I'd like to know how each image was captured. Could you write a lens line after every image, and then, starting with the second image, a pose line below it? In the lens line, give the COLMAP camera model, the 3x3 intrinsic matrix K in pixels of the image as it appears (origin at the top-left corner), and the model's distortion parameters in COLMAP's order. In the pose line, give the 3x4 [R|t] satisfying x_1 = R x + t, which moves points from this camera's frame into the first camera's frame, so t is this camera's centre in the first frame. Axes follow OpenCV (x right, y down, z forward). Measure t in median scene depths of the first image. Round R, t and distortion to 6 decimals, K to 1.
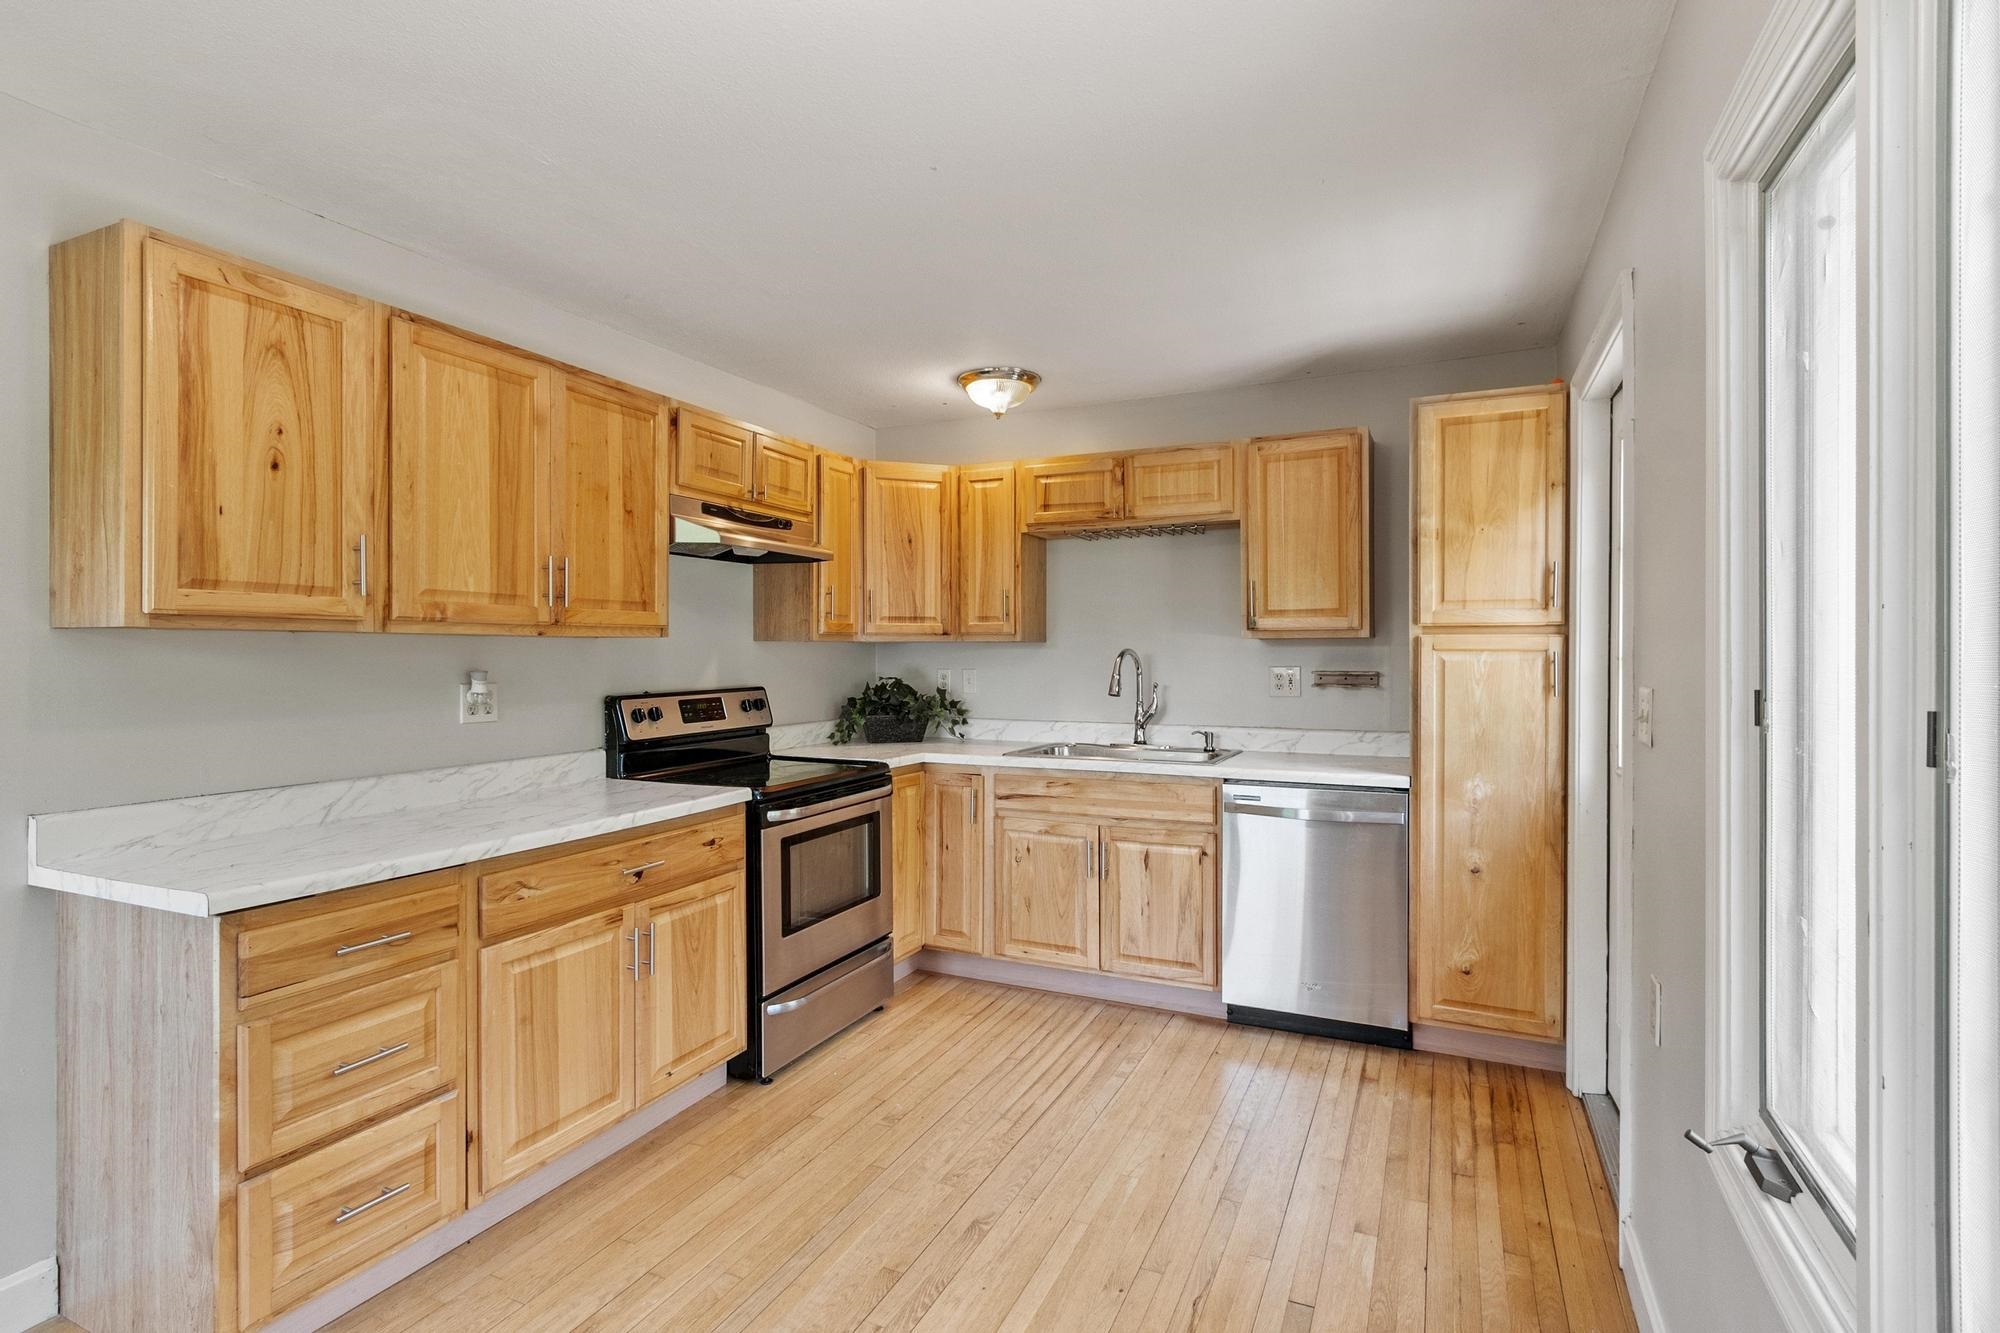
lens RADIAL K [[945.8, 0, 1000.0], [0, 945.8, 666.5], [0, 0, 1]] dist [0.001270, -0.000147]
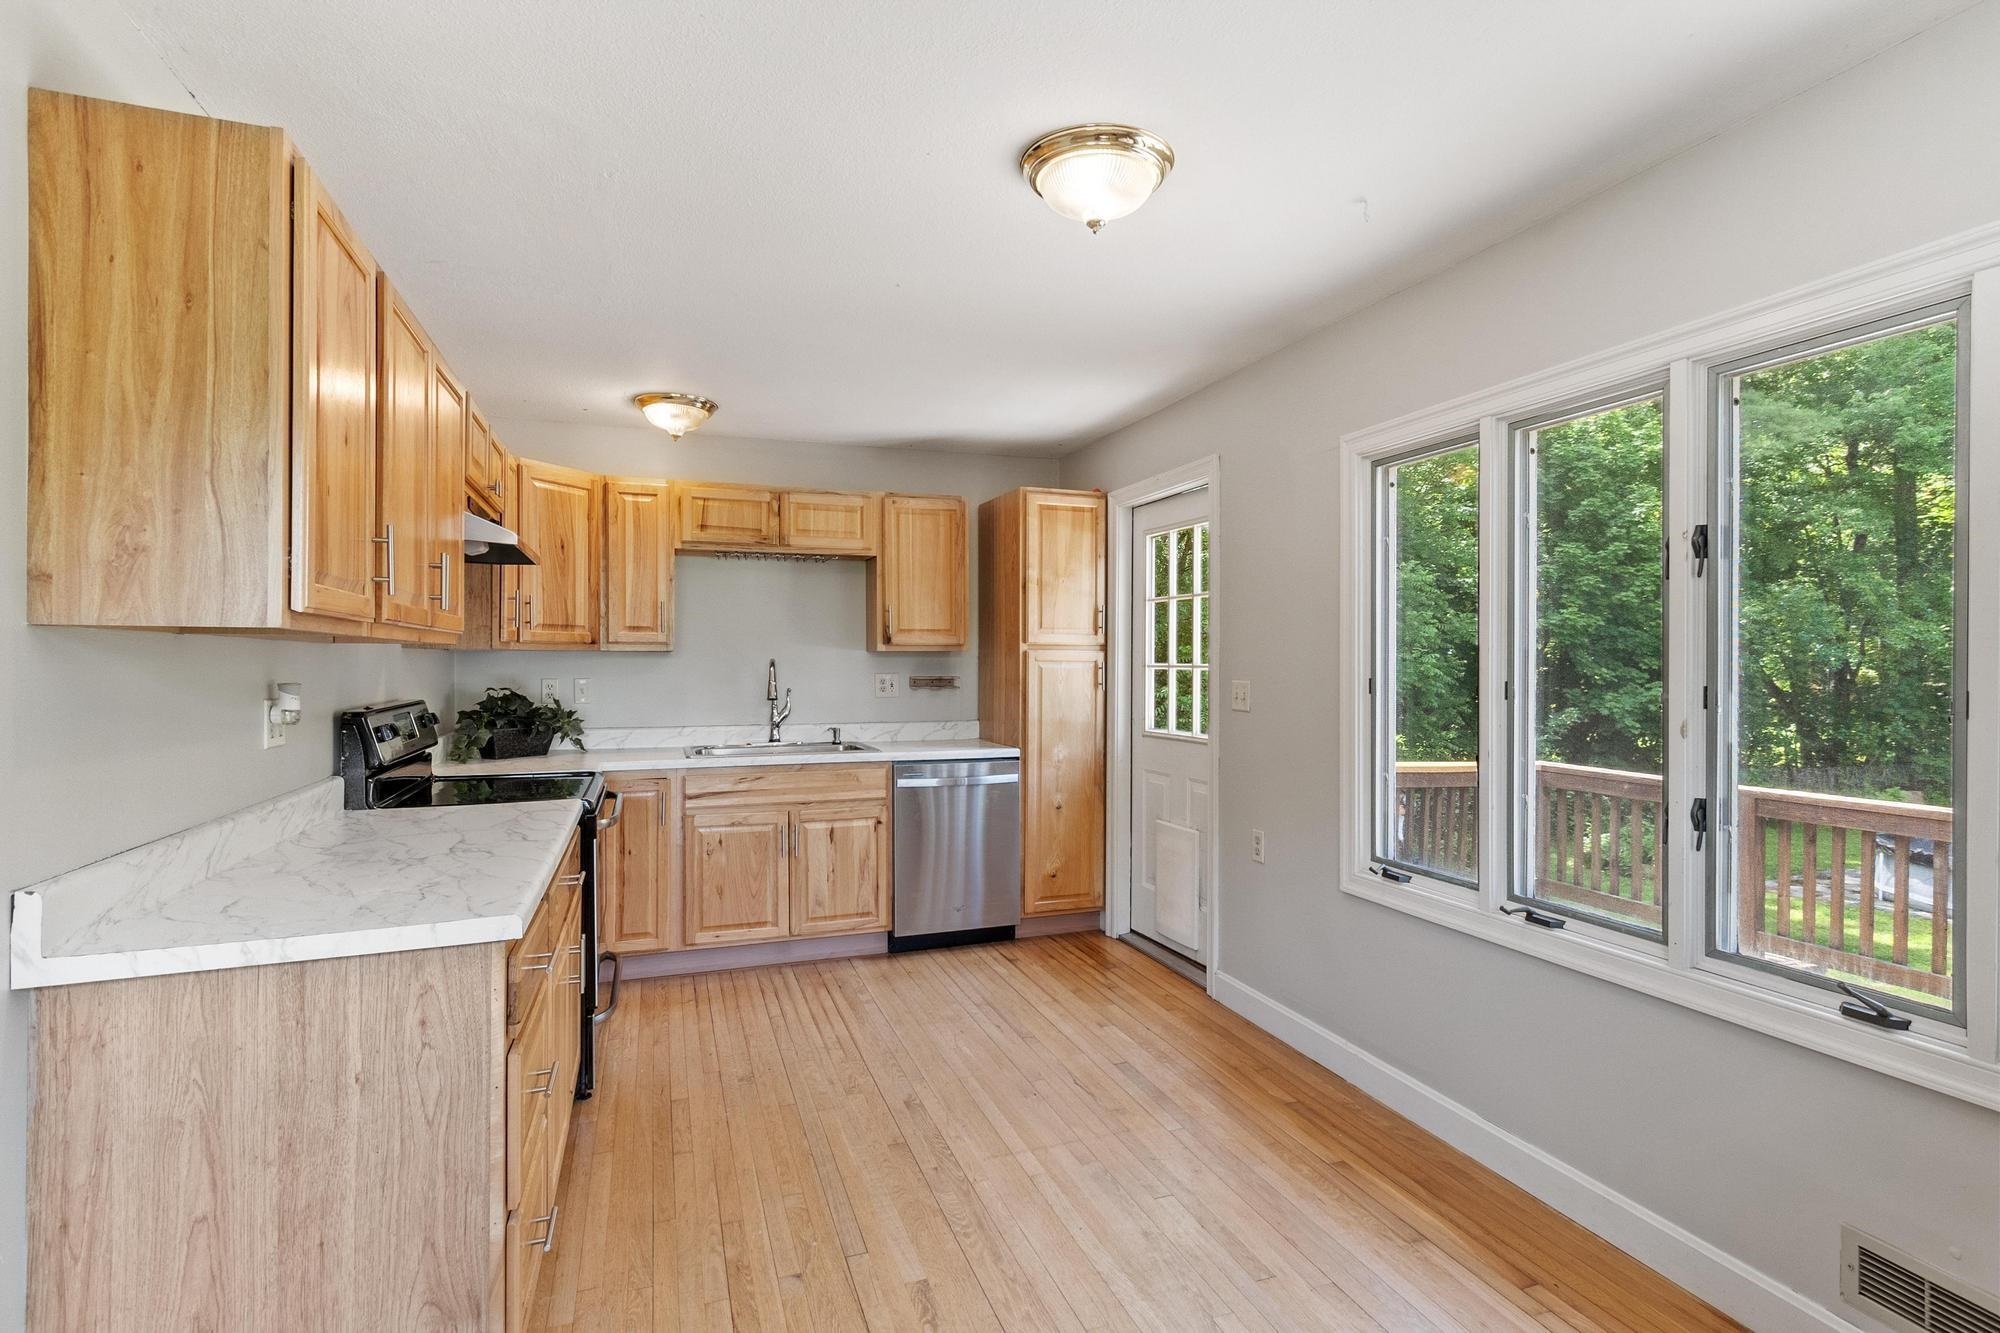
lens RADIAL K [[952.4, 0, 999.0], [0, 952.4, 670.8], [0, 0, 1]] dist [0.000101, -0.000964]
pose [[0.708989, -0.004528, 0.705205, -0.522610], [0.008759, 0.999959, -0.002386, 0.001355], [-0.705165, 0.007868, 0.708999, -0.009230]]
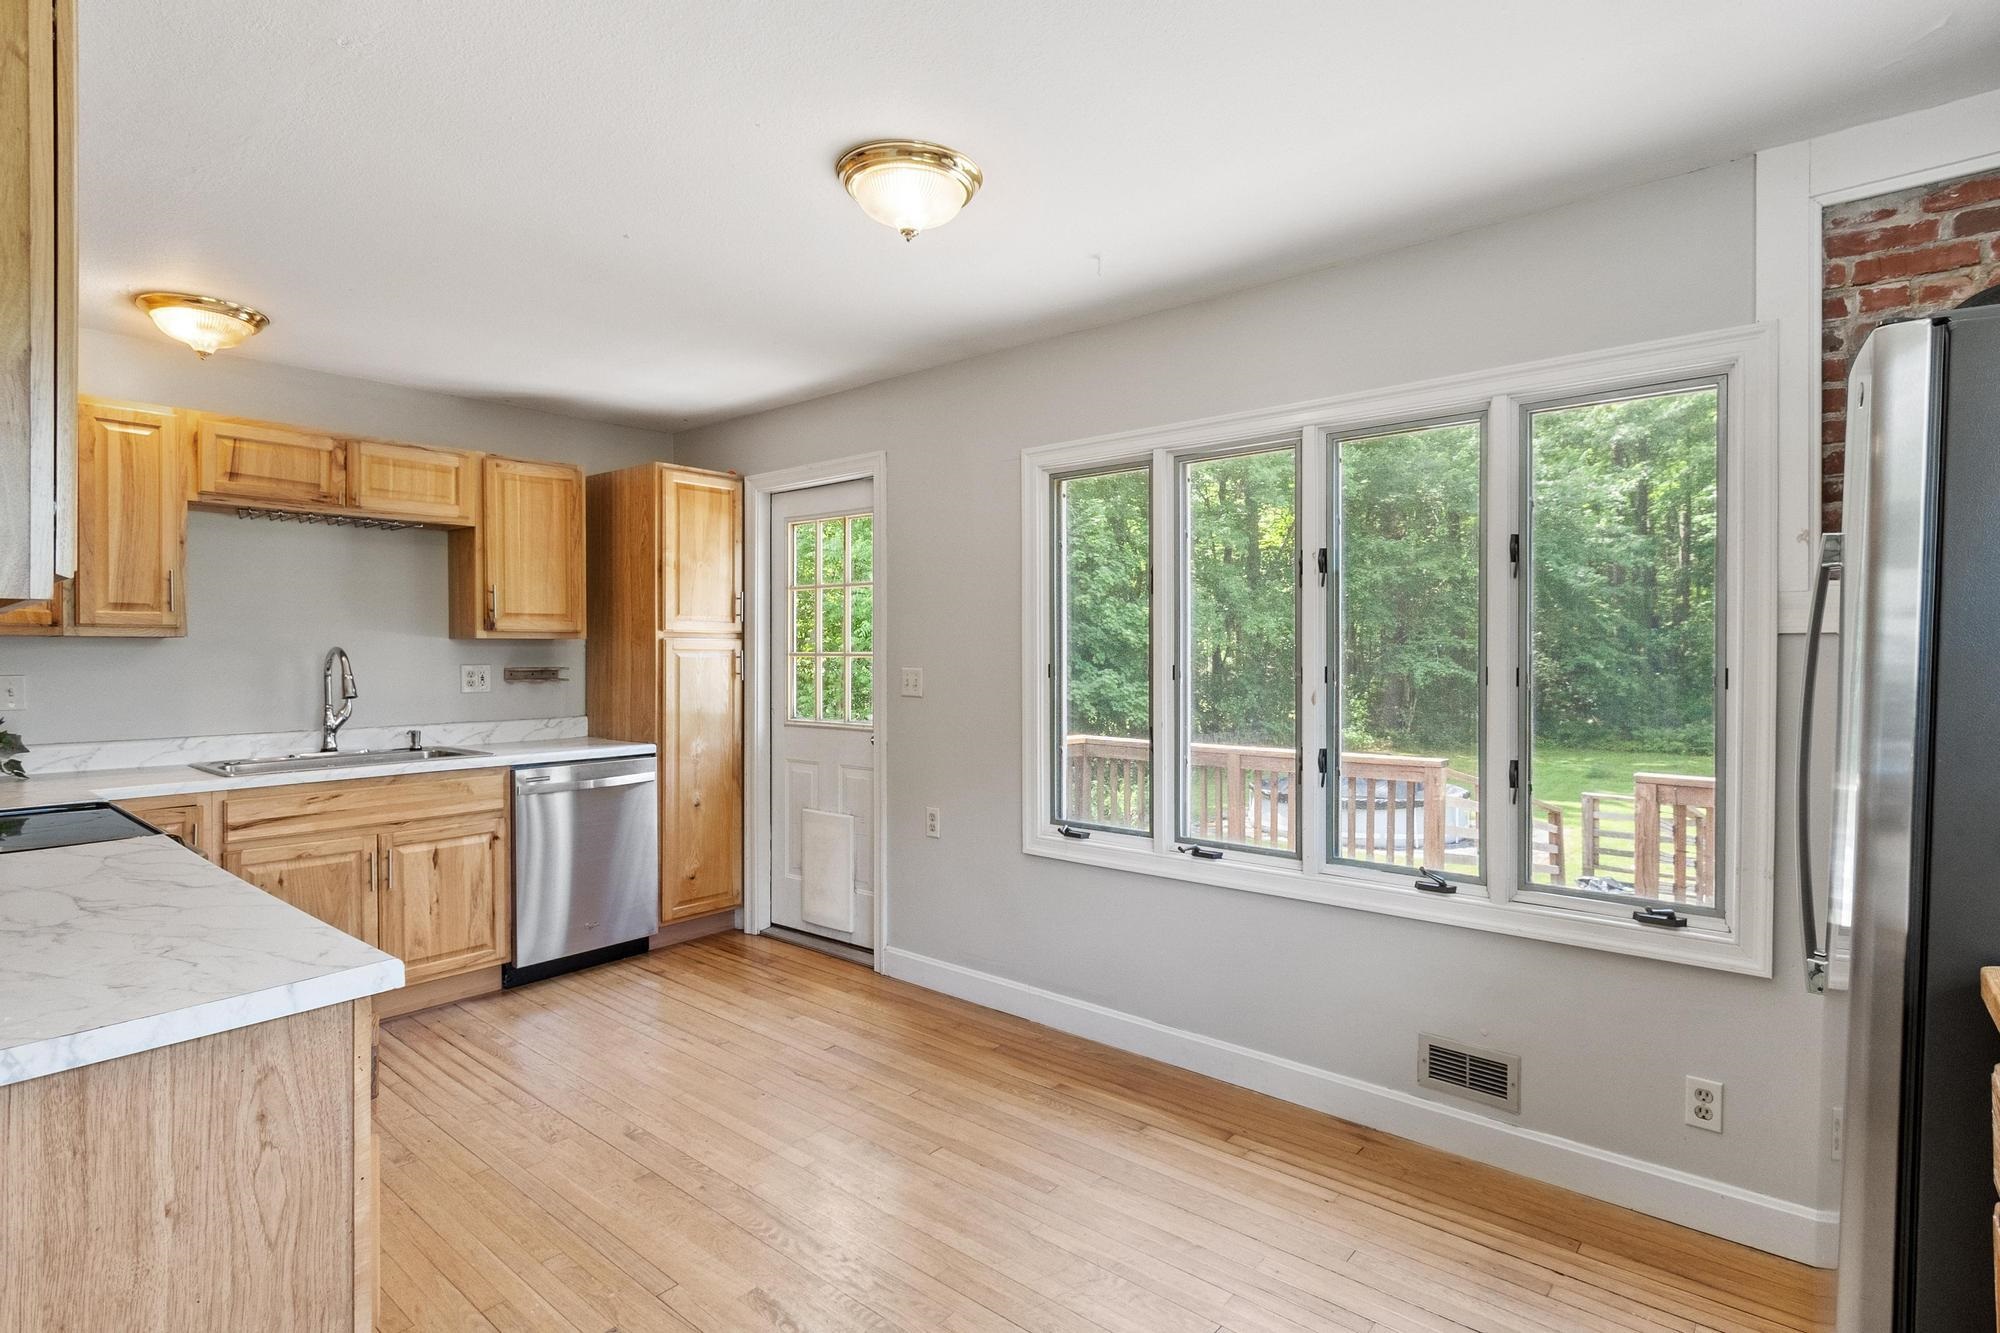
lens RADIAL K [[984.6, 0, 1001.3], [0, 984.6, 659.4], [0, 0, 1]] dist [0.000946, -0.000630]
pose [[0.261050, -0.006529, 0.965303, -0.664787], [0.015716, 0.999873, 0.002513, 0.001079], [-0.965197, 0.014515, 0.261120, 0.138116]]
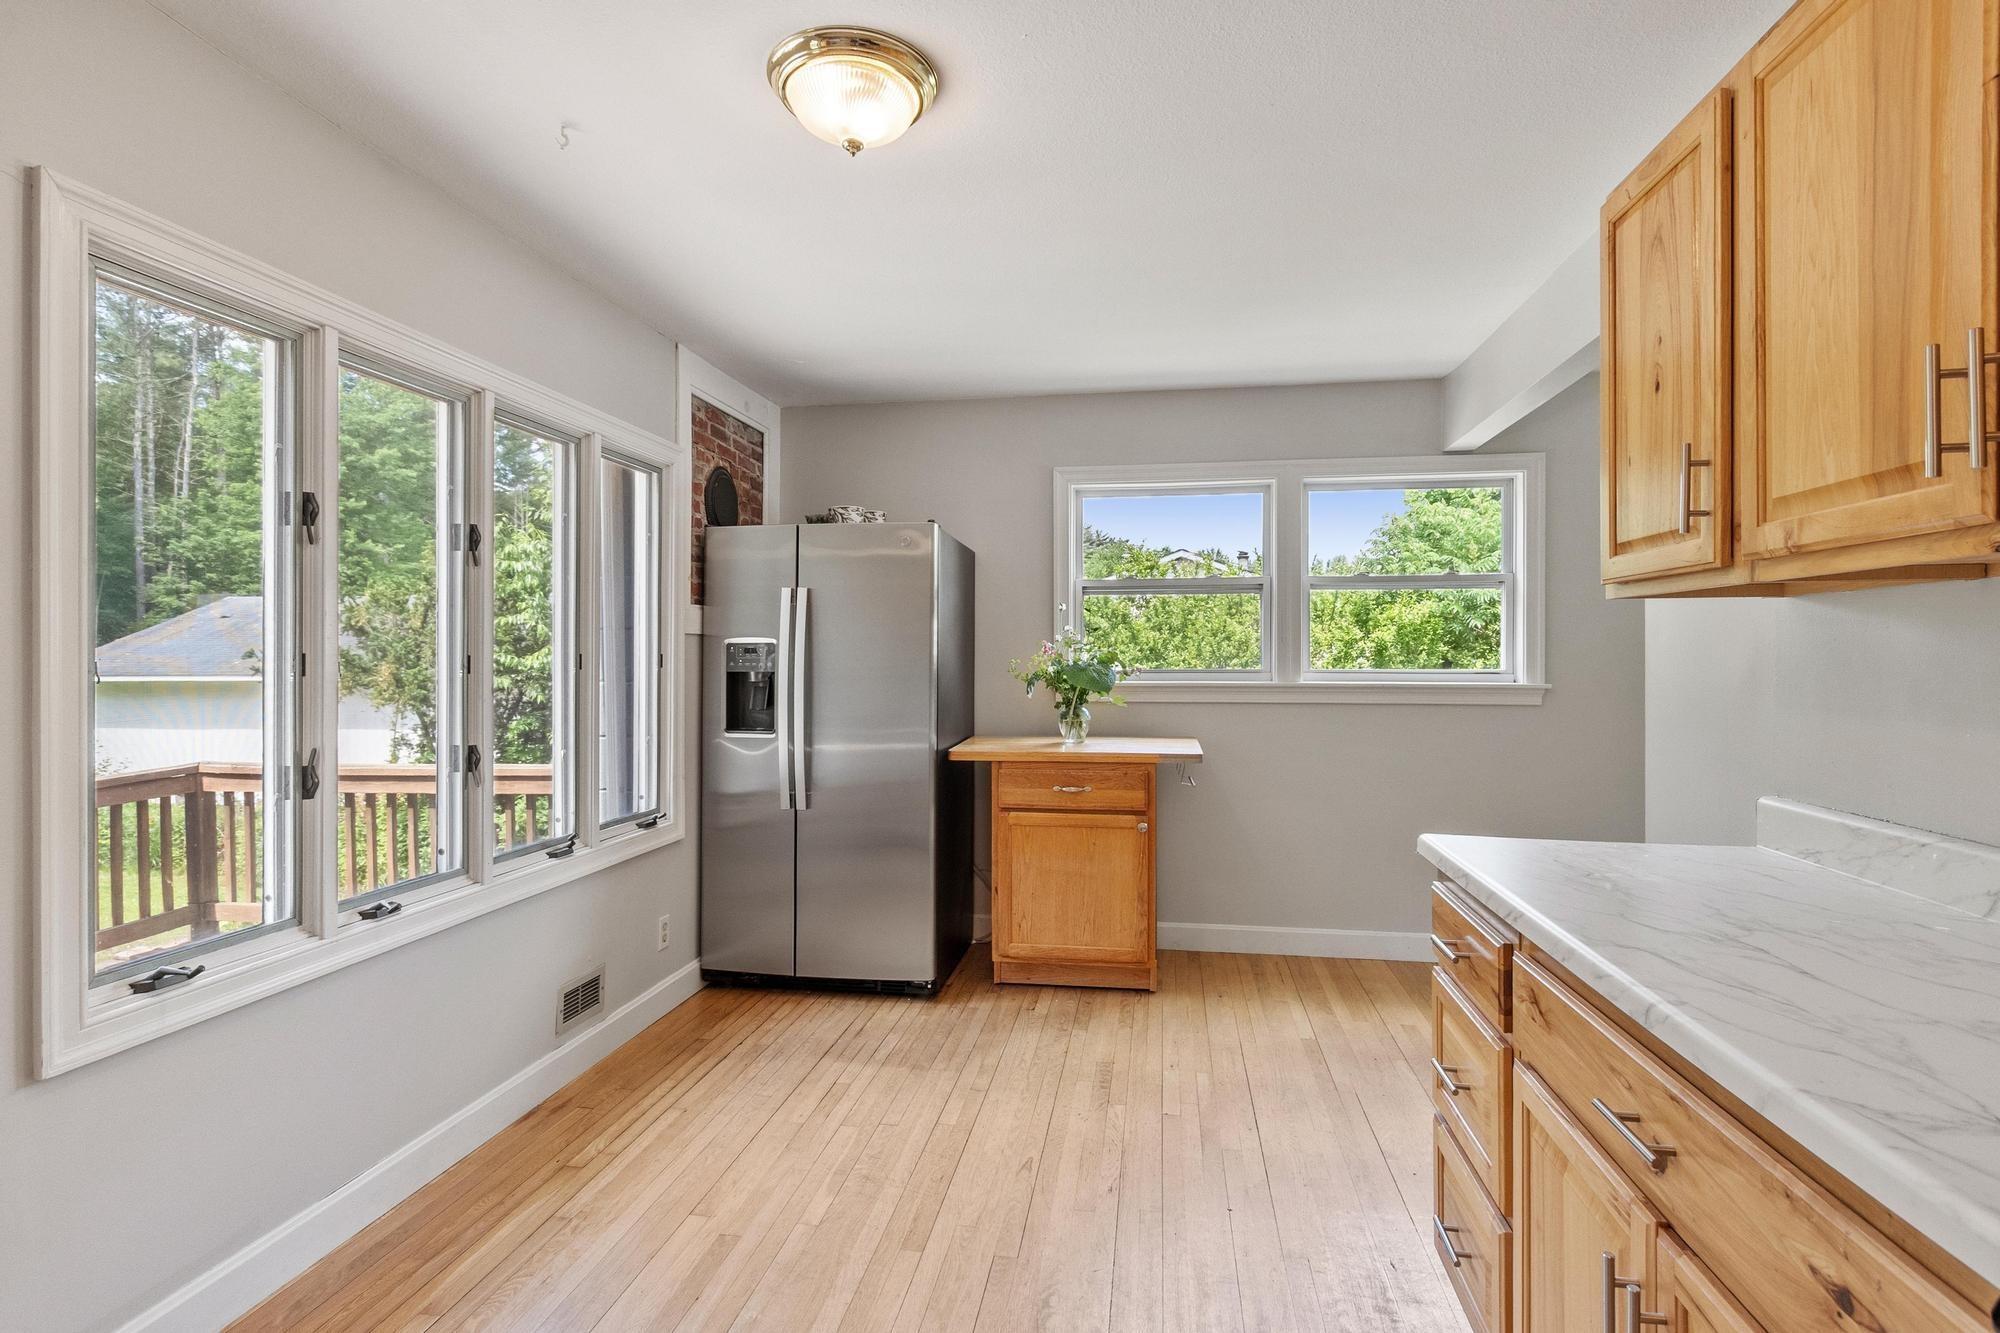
lens RADIAL K [[984.6, 0, 1001.3], [0, 984.6, 659.4], [0, 0, 1]] dist [0.000946, -0.000630]
pose [[-0.960193, -0.001560, -0.279333, -0.000616], [-0.006038, 0.999867, 0.015169, 0.002735], [0.279272, 0.016252, -0.960074, 0.900899]]
